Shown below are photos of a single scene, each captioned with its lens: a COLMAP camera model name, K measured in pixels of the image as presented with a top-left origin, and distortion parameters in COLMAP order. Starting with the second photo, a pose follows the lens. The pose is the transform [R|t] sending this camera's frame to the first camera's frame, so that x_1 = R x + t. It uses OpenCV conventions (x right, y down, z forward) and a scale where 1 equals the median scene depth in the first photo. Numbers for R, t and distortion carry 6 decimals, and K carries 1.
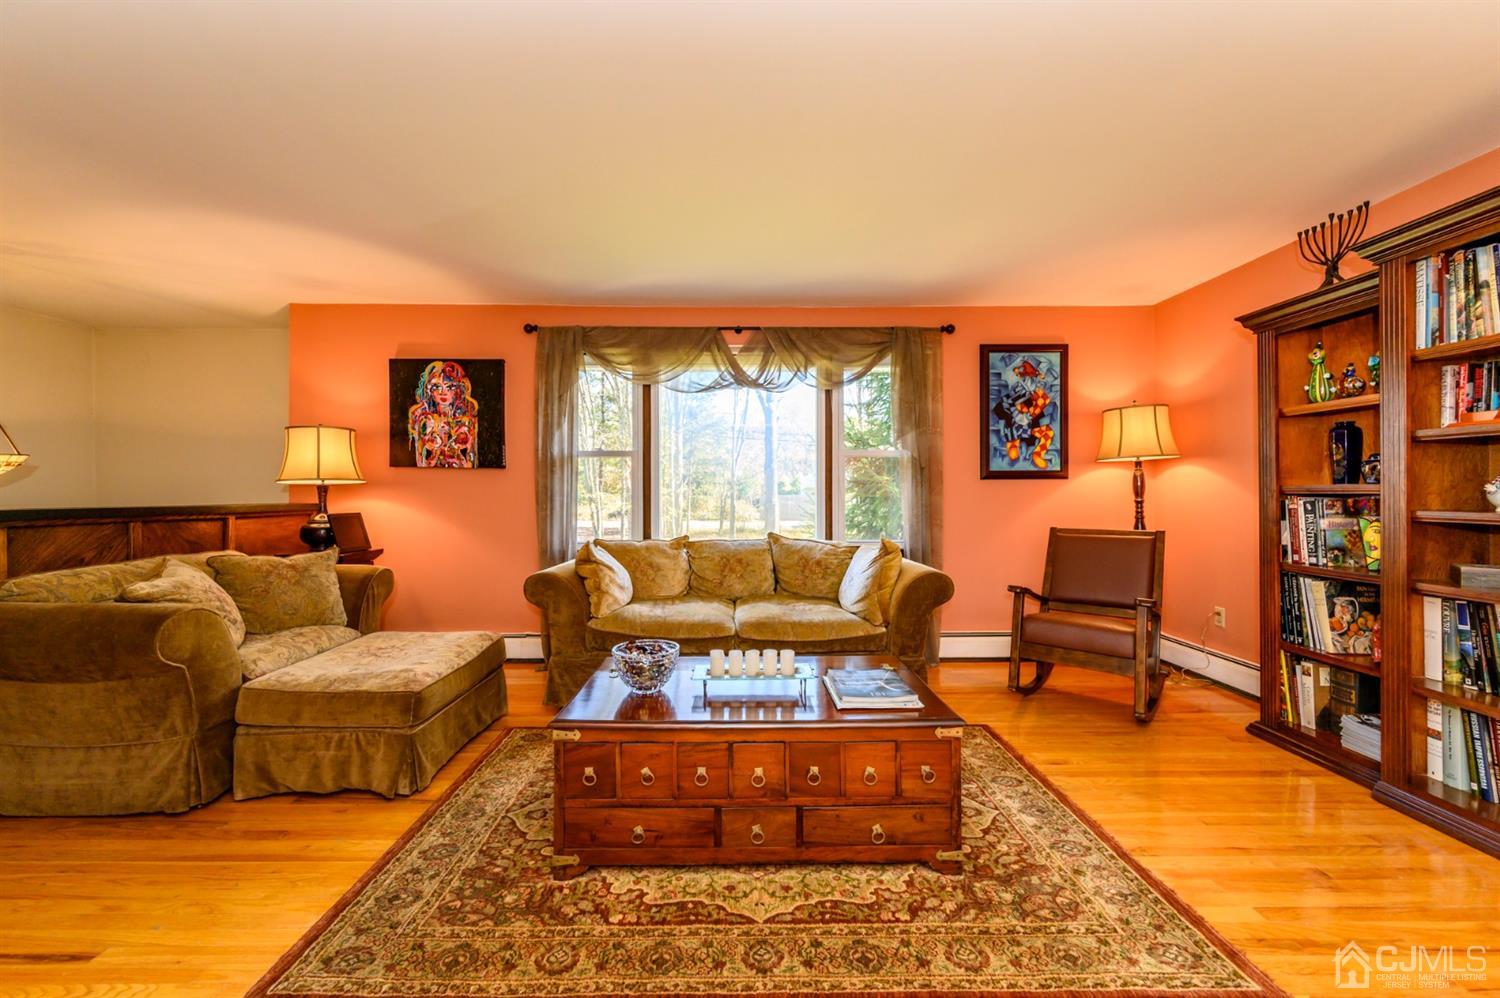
lens RADIAL K [[579.5, 0, 745.2], [0, 579.5, 492.9], [0, 0, 1]] dist [0.001279, -0.000023]
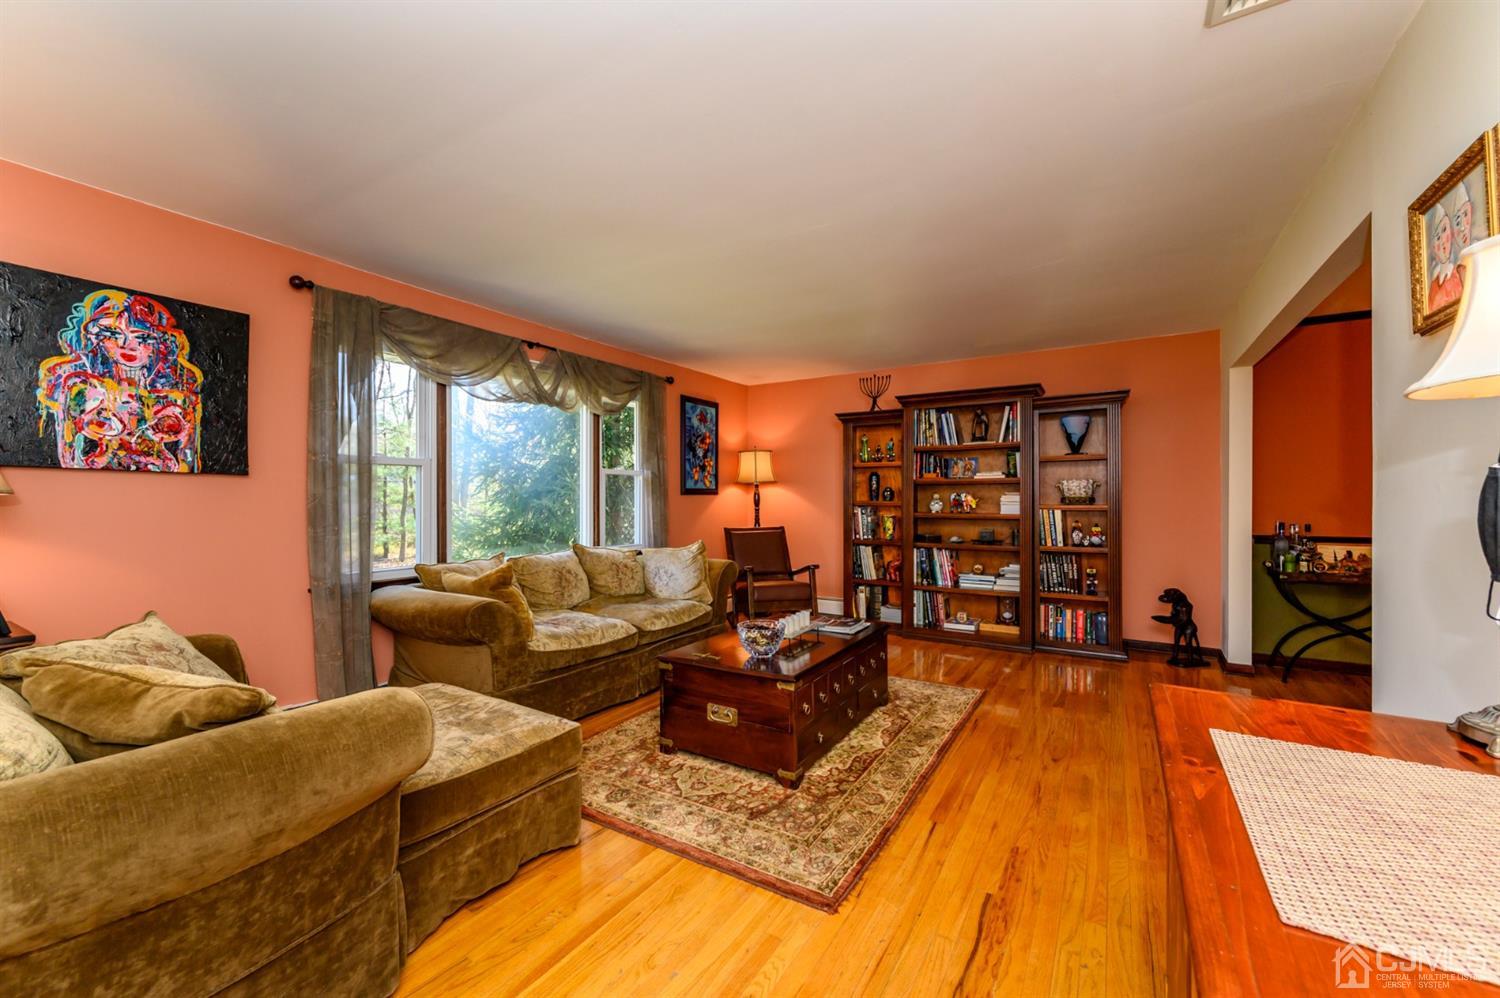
lens RADIAL K [[579.5, 0, 745.2], [0, 579.5, 492.9], [0, 0, 1]] dist [0.001279, -0.000023]
pose [[0.550933, 0.008111, 0.834510, -0.667297], [0.000784, 0.999947, -0.010237, -0.014130], [-0.834549, 0.006294, 0.550898, 0.139896]]
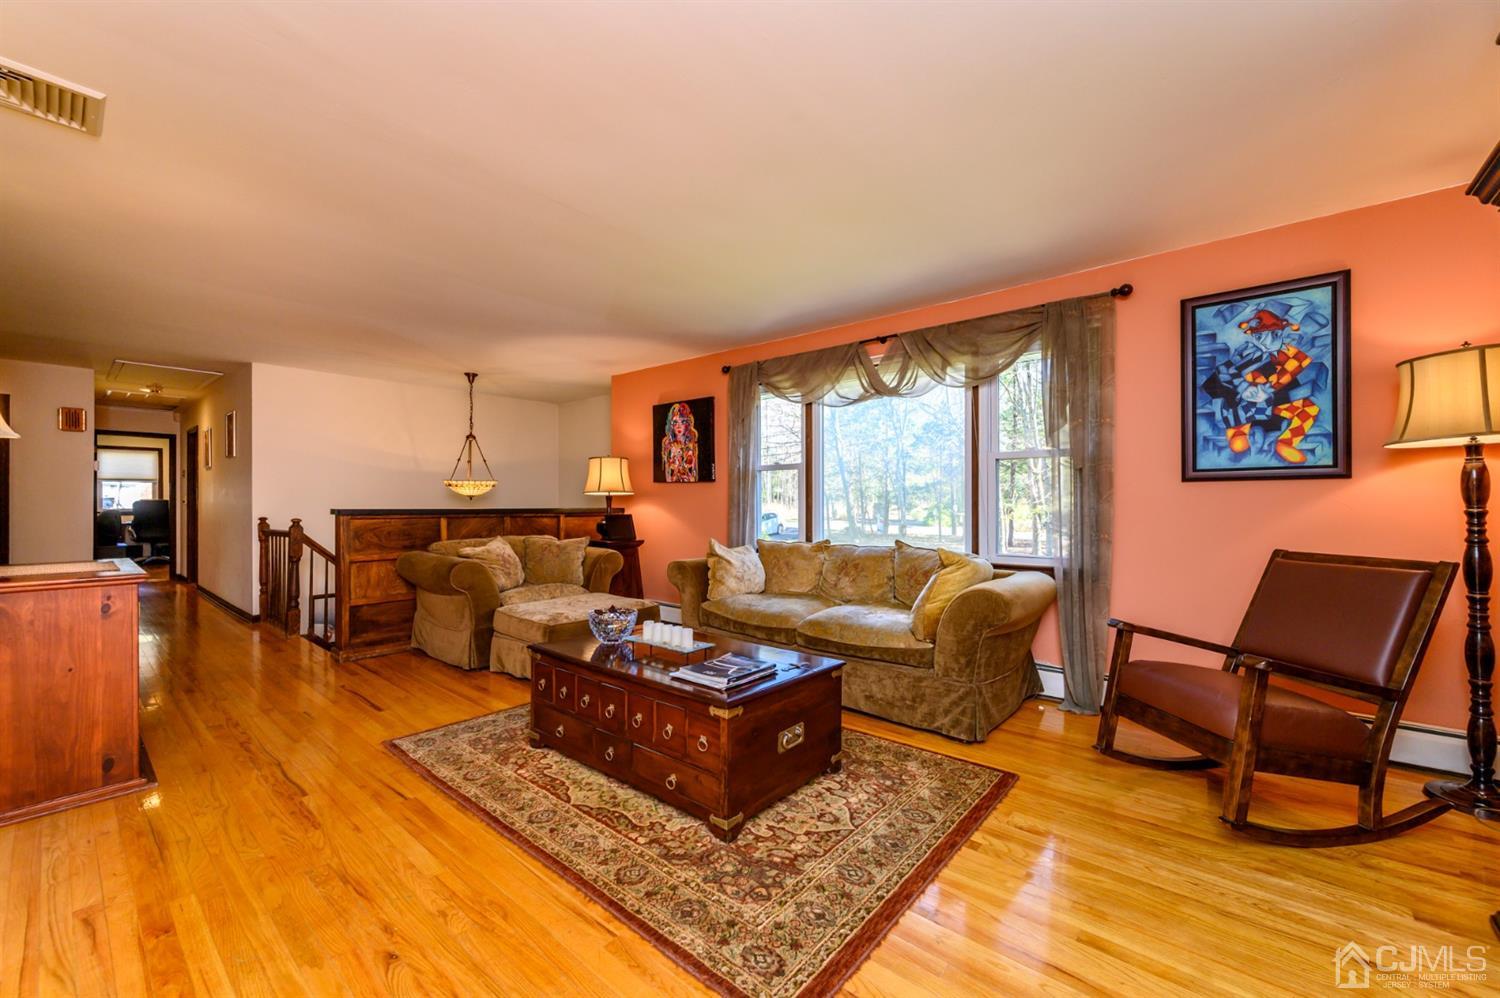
lens RADIAL K [[584.2, 0, 760.3], [0, 584.2, 500.8], [0, 0, 1]] dist [-0.000226, -0.000095]
pose [[0.764889, -0.001682, -0.644159, 0.498175], [0.000610, 0.999998, -0.001887, 0.002824], [0.644161, 0.001051, 0.764889, 0.081526]]
